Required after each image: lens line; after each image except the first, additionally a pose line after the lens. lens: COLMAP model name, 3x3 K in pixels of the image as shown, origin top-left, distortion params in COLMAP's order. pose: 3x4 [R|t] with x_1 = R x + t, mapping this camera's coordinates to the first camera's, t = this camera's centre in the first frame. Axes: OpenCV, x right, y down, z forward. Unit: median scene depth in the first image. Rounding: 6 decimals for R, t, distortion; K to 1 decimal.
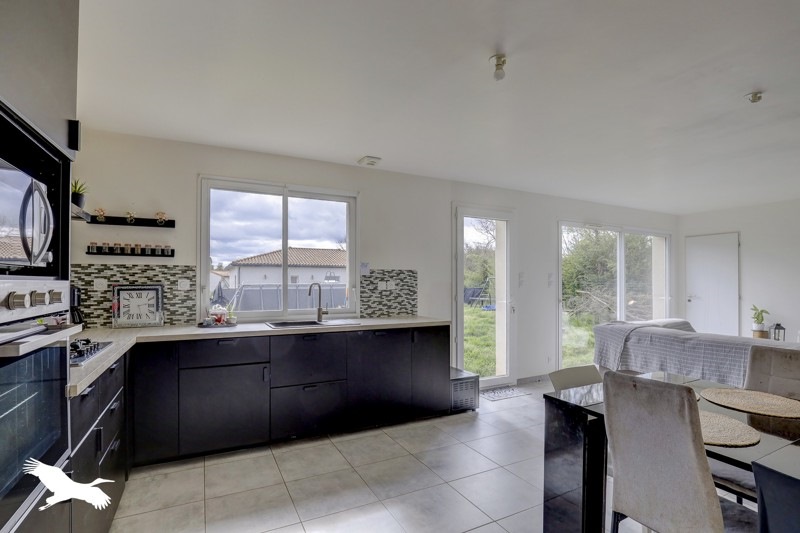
lens RADIAL K [[406.3, 0, 404.5], [0, 406.3, 269.1], [0, 0, 1]] dist [0.026785, -0.000216]
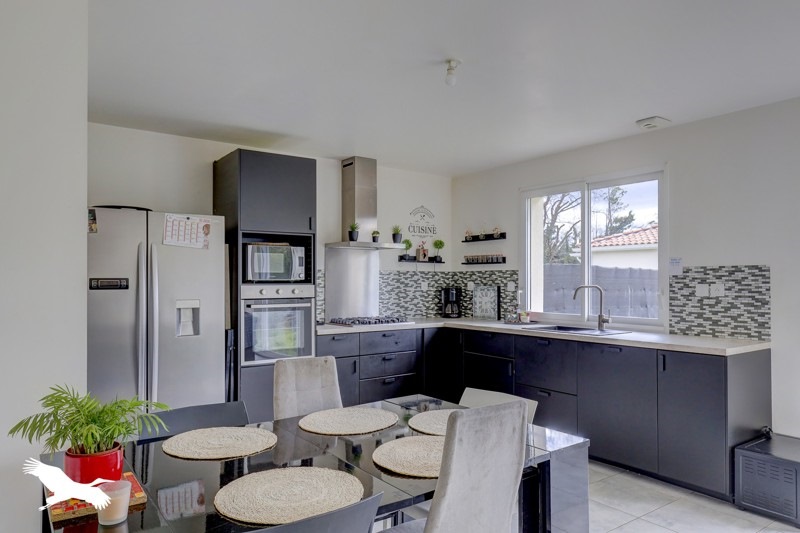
lens RADIAL K [[538.6, 0, 406.8], [0, 538.6, 274.2], [0, 0, 1]] dist [0.028509, 0.000234]
pose [[0.179906, -0.013833, -0.983587, 0.759948], [0.035648, 0.999336, -0.007534, 0.003239], [0.983038, -0.033708, 0.180279, 0.355337]]
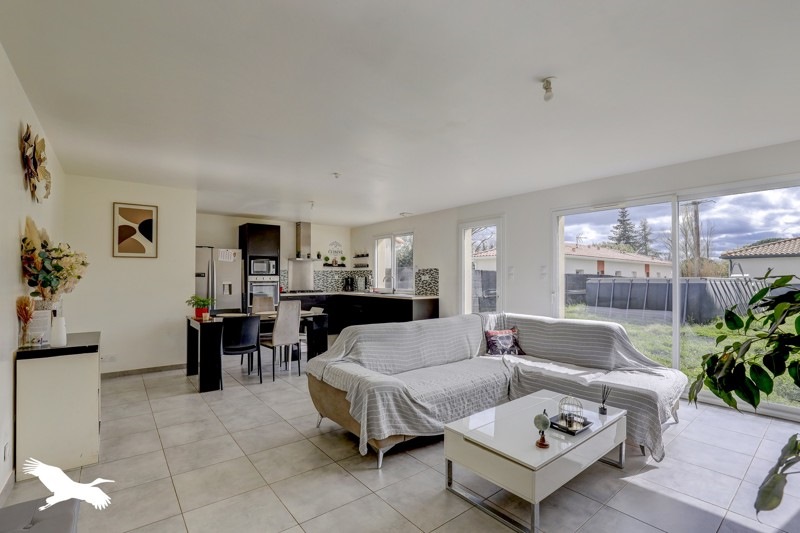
lens RADIAL K [[358.4, 0, 395.4], [0, 358.4, 271.2], [0, 0, 1]] dist [0.002670, 0.000270]
pose [[0.201741, -0.016980, -0.979292, 1.502539], [0.034492, 0.999353, -0.010222, 0.023189], [0.978831, -0.031716, 0.202197, 0.564727]]
